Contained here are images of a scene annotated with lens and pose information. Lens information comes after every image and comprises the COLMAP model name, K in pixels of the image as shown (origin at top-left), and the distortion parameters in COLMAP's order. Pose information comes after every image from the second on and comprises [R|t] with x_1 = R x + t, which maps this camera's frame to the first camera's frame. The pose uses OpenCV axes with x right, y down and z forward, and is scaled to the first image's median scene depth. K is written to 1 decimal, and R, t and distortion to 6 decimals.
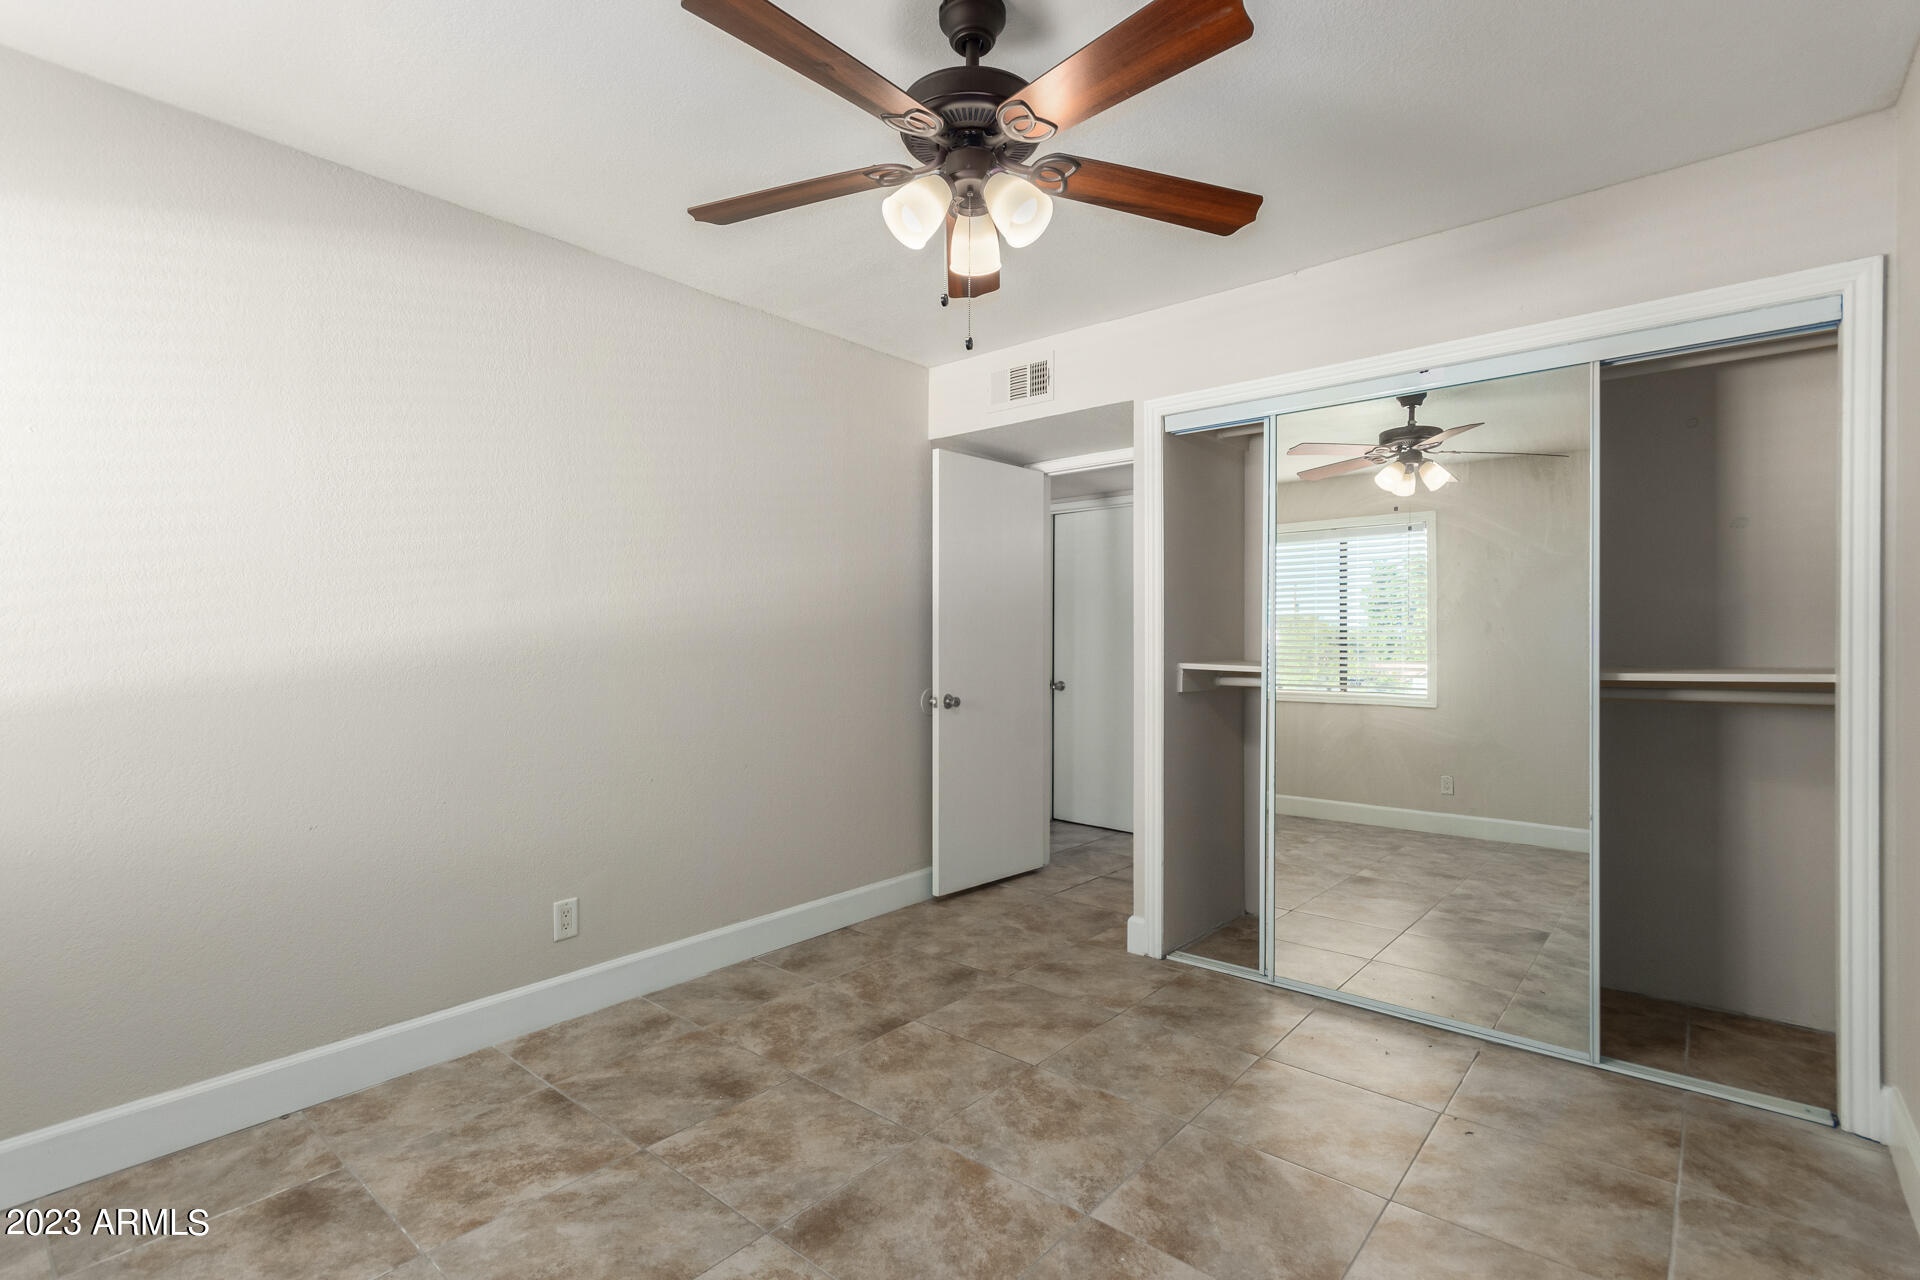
lens RADIAL K [[891.8, 0, 958.3], [0, 891.8, 641.5], [0, 0, 1]] dist [0.005329, 0.000519]
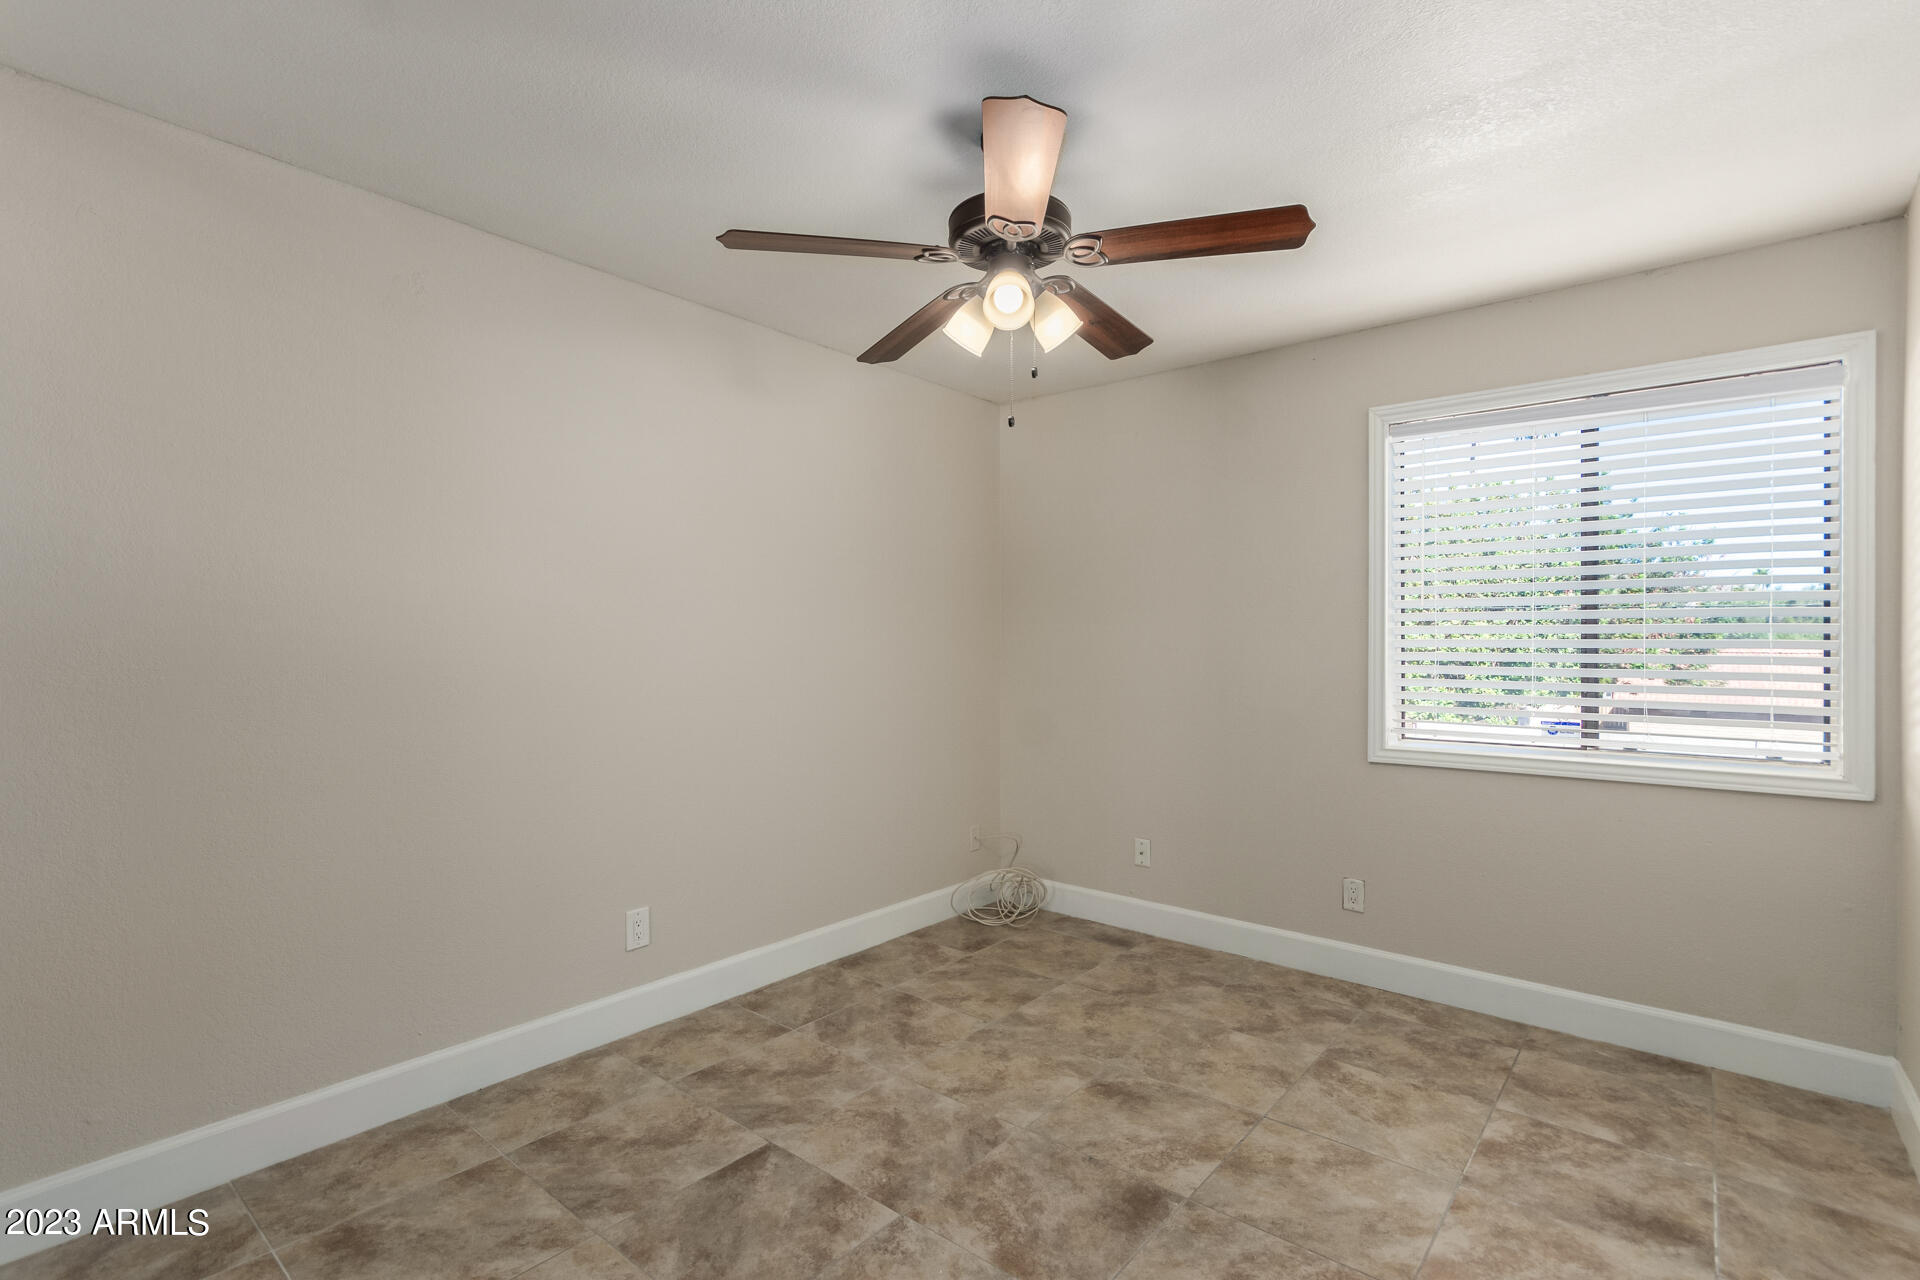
lens RADIAL K [[891.8, 0, 961.8], [0, 891.8, 643.5], [0, 0, 1]] dist [0.005329, 0.000519]
pose [[-0.999919, -0.001989, -0.012579, 0.085534], [-0.001933, 0.999988, -0.004448, -0.038354], [0.012588, -0.004423, -0.999911, 2.033736]]
